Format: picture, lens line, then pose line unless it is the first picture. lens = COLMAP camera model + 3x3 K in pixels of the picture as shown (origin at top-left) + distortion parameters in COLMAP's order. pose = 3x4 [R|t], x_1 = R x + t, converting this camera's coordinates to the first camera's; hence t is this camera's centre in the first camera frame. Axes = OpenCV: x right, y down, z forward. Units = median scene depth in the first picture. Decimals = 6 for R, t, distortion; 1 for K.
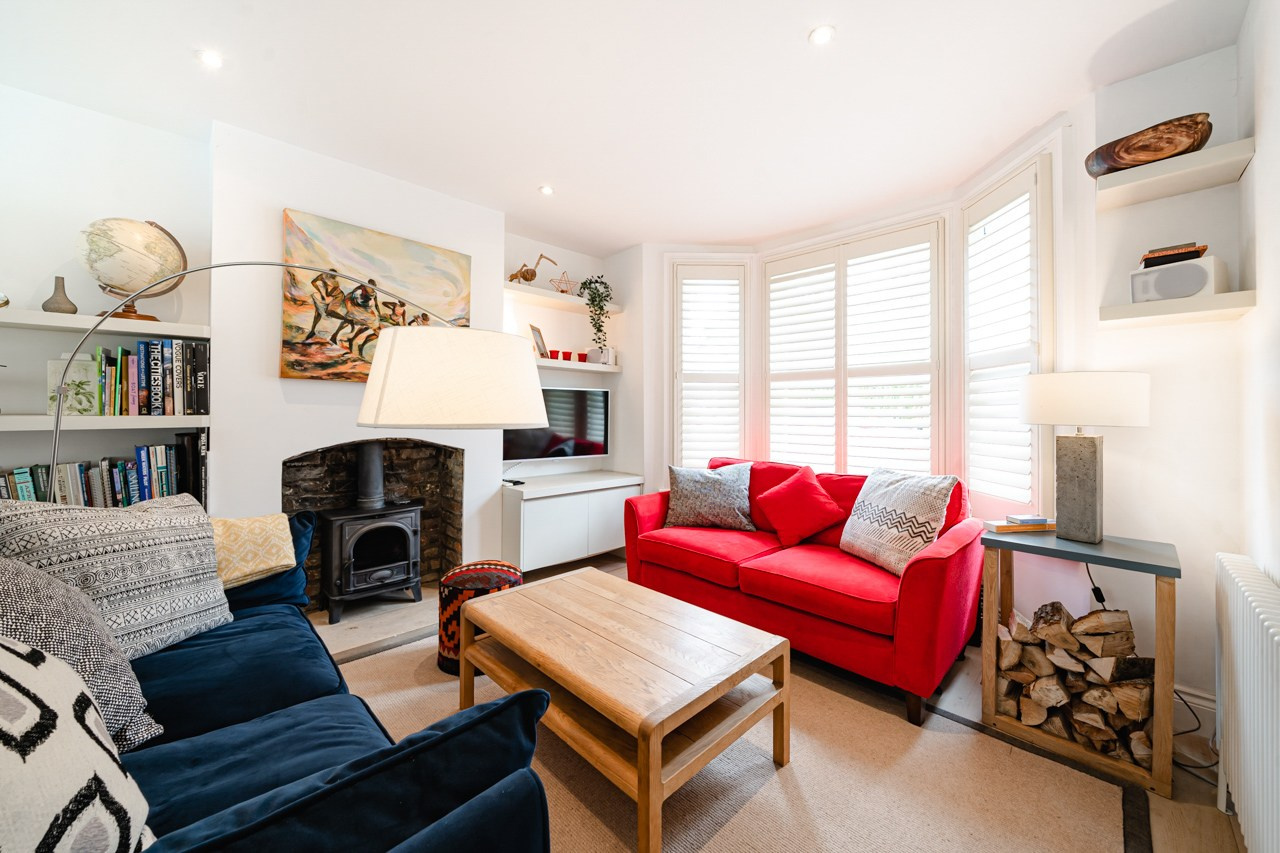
lens RADIAL K [[482.4, 0, 640.8], [0, 482.4, 411.0], [0, 0, 1]] dist [-0.001613, -0.000138]
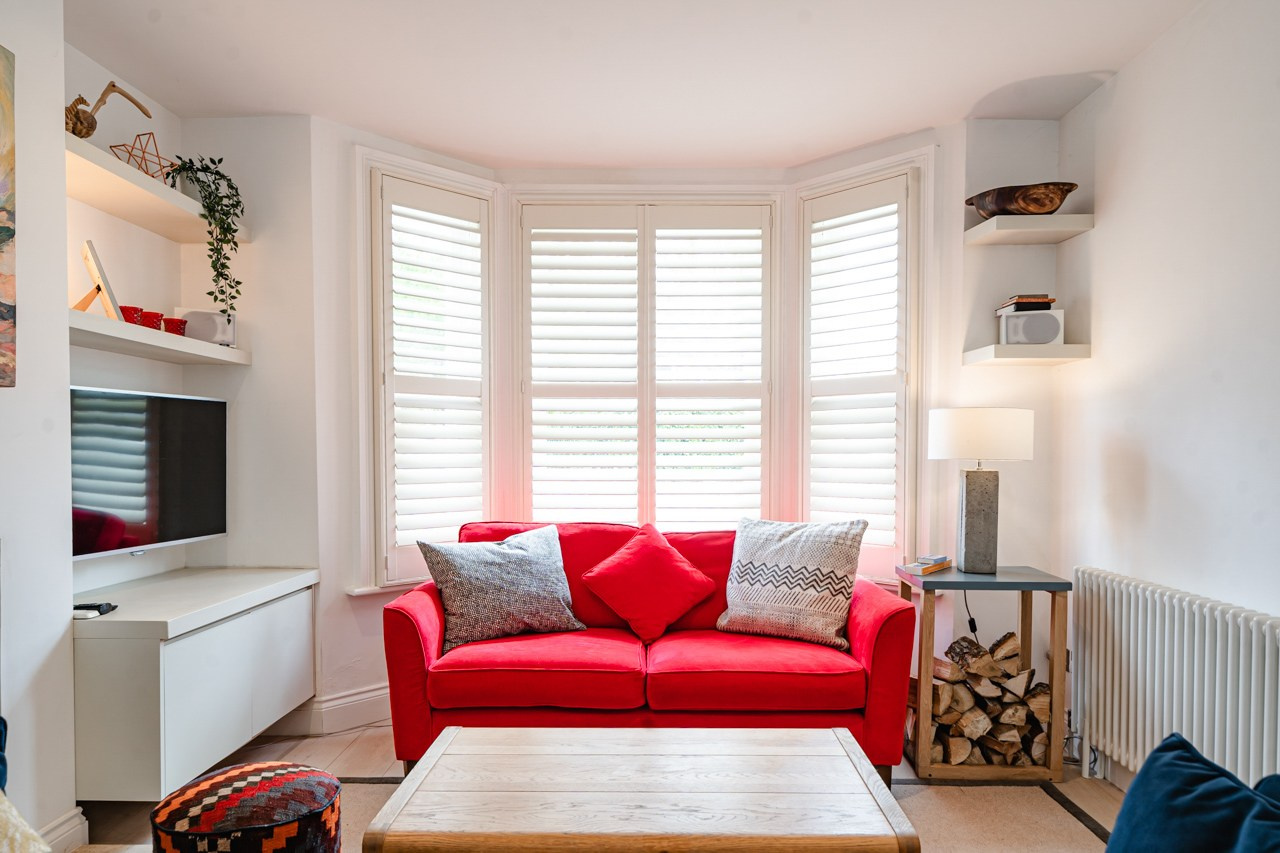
lens RADIAL K [[862.6, 0, 638.0], [0, 862.6, 477.4], [0, 0, 1]] dist [0.006323, 0.001686]
pose [[0.714163, -0.024501, 0.699550, -0.640981], [-0.002815, 0.999279, 0.037873, 0.000000], [-0.699973, -0.029017, 0.713579, 0.152416]]
